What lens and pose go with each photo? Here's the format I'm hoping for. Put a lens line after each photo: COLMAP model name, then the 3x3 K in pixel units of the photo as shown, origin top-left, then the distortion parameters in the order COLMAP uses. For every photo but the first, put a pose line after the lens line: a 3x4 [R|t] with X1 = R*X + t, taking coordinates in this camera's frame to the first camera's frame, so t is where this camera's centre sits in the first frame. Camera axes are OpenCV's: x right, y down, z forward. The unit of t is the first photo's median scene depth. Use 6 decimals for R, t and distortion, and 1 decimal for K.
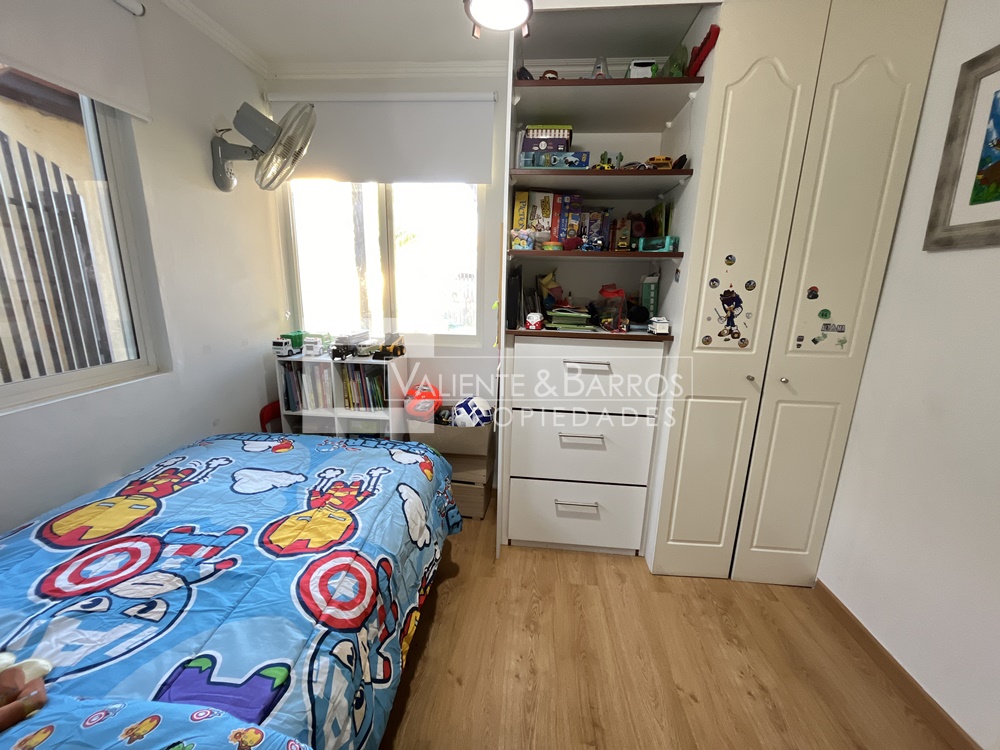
lens RADIAL K [[401.9, 0, 500.3], [0, 401.9, 372.6], [0, 0, 1]] dist [-0.004669, -0.000729]
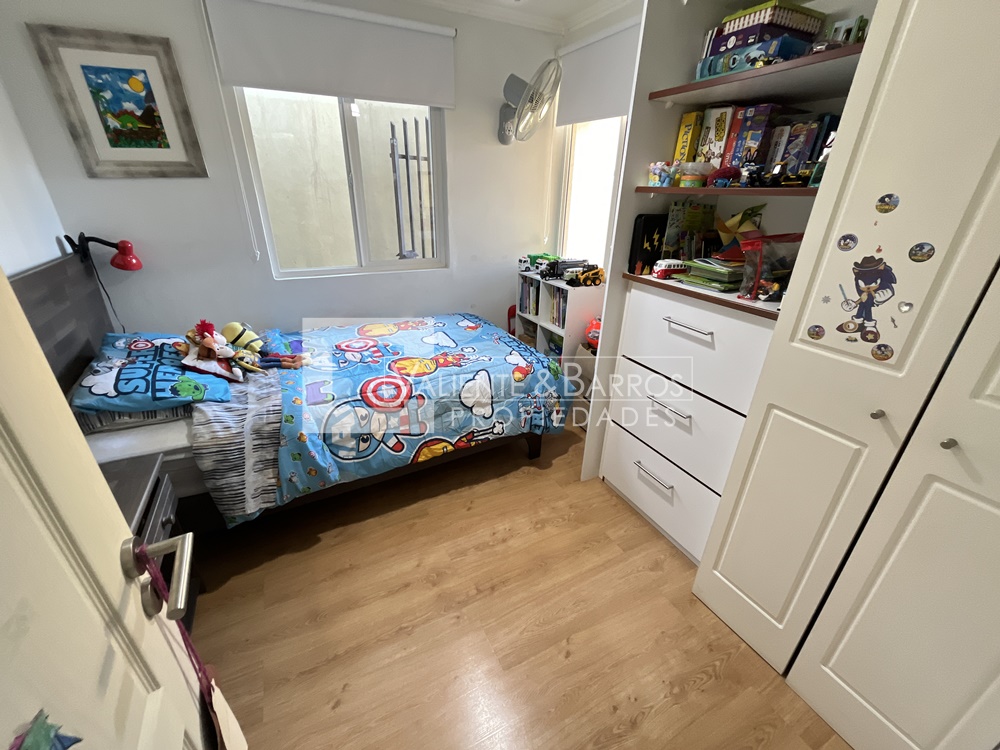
lens RADIAL K [[401.9, 0, 498.8], [0, 401.9, 375.0], [0, 0, 1]] dist [-0.004669, -0.000729]
pose [[0.537240, 0.342027, -0.770968, 0.762886], [-0.200022, 0.939676, 0.277488, -0.092854], [0.819368, 0.005133, 0.573244, 0.209286]]
